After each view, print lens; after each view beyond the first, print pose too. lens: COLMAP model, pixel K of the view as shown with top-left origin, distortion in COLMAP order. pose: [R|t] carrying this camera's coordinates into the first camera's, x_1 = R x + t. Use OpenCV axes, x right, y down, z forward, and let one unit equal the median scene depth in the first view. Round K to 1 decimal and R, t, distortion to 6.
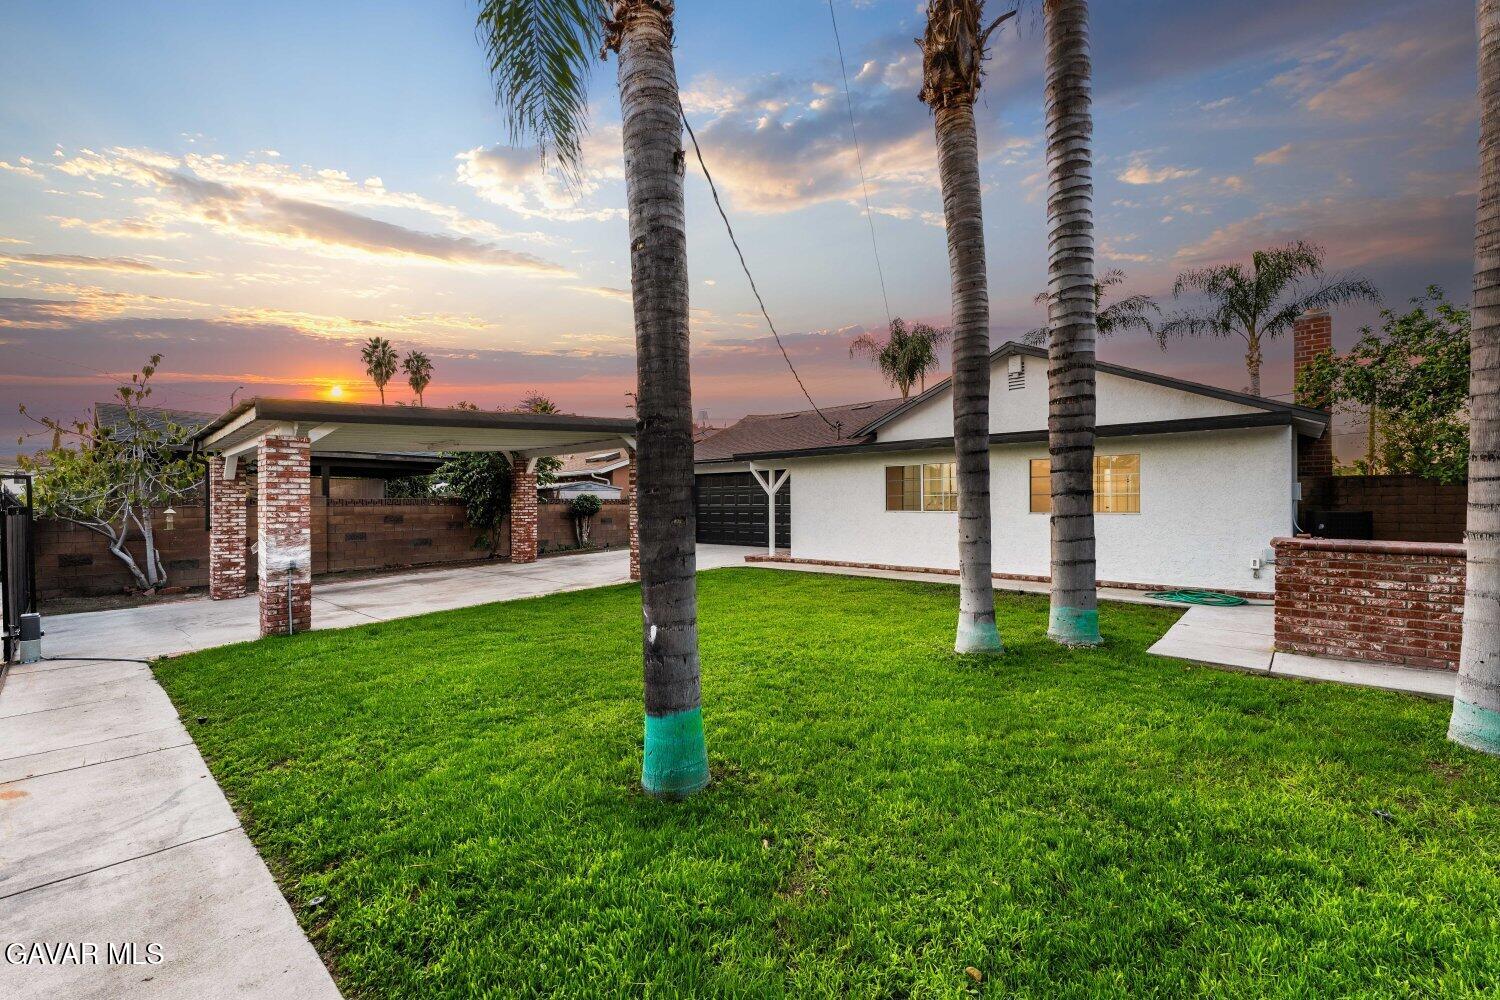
lens RADIAL K [[617.3, 0, 748.0], [0, 617.3, 505.1], [0, 0, 1]] dist [0.005158, 0.000602]
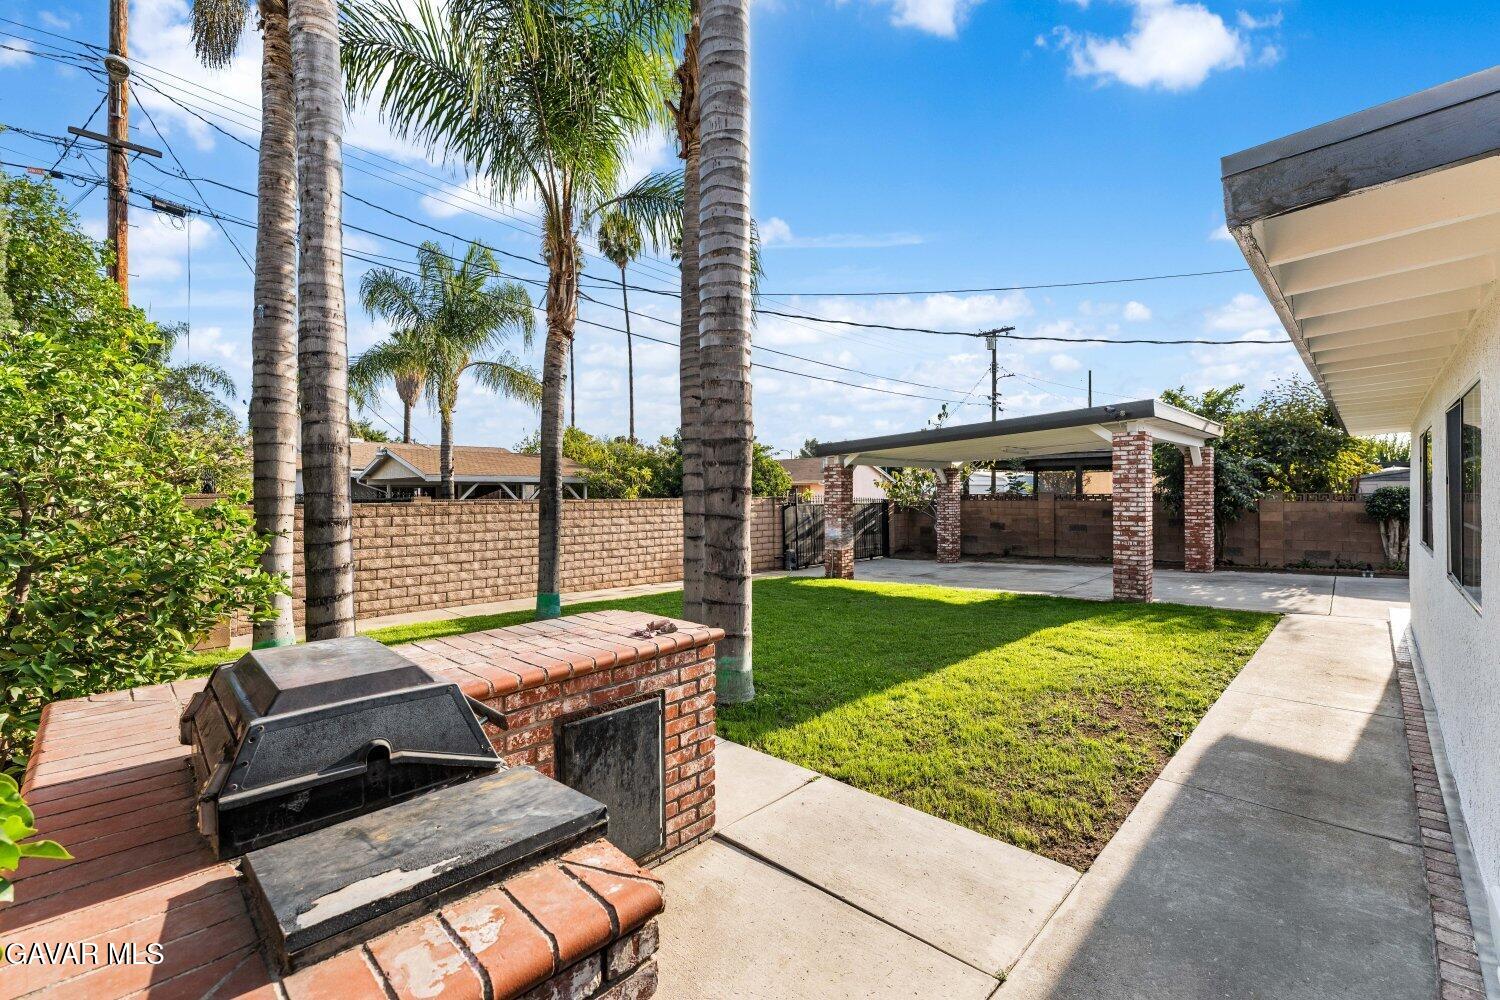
lens RADIAL K [[617.3, 0, 748.0], [0, 617.3, 505.1], [0, 0, 1]] dist [0.005158, 0.000602]
pose [[-0.030680, 0.026651, -0.999174, 0.521490], [0.004241, 0.999639, 0.026534, -0.023558], [0.999520, -0.003423, -0.030782, 0.435055]]
